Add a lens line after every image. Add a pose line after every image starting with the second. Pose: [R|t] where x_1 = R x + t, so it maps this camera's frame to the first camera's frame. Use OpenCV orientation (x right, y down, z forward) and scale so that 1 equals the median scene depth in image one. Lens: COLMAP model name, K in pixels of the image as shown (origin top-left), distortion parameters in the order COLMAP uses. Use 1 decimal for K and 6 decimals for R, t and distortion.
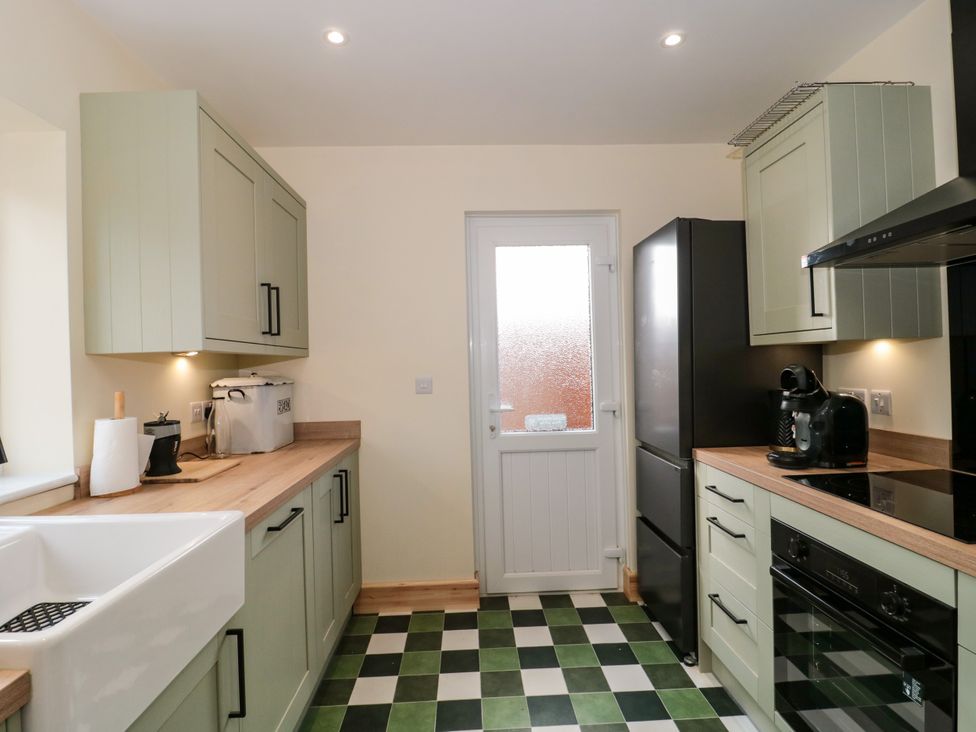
lens RADIAL K [[502.8, 0, 484.5], [0, 502.8, 363.9], [0, 0, 1]] dist [-0.003730, -0.014528]
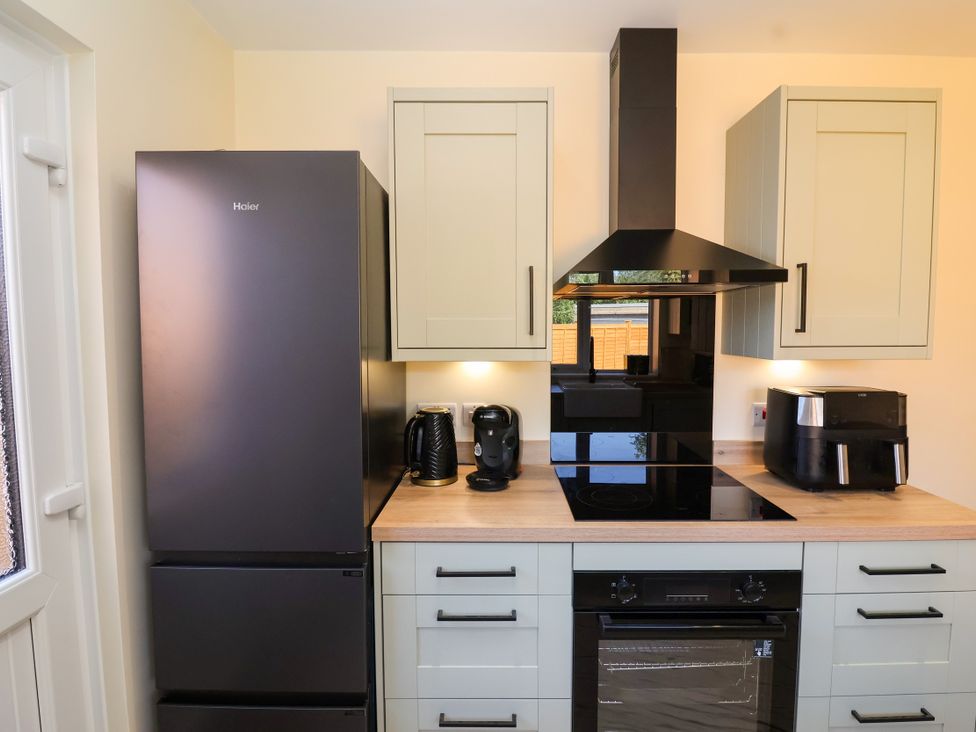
lens RADIAL K [[508.0, 0, 491.9], [0, 508.0, 362.6], [0, 0, 1]] dist [-0.001632, -0.013572]
pose [[0.044359, -0.040256, 0.998204, -0.196203], [0.002515, 0.999189, 0.040184, -0.058740], [-0.999013, 0.000728, 0.044424, 0.756820]]
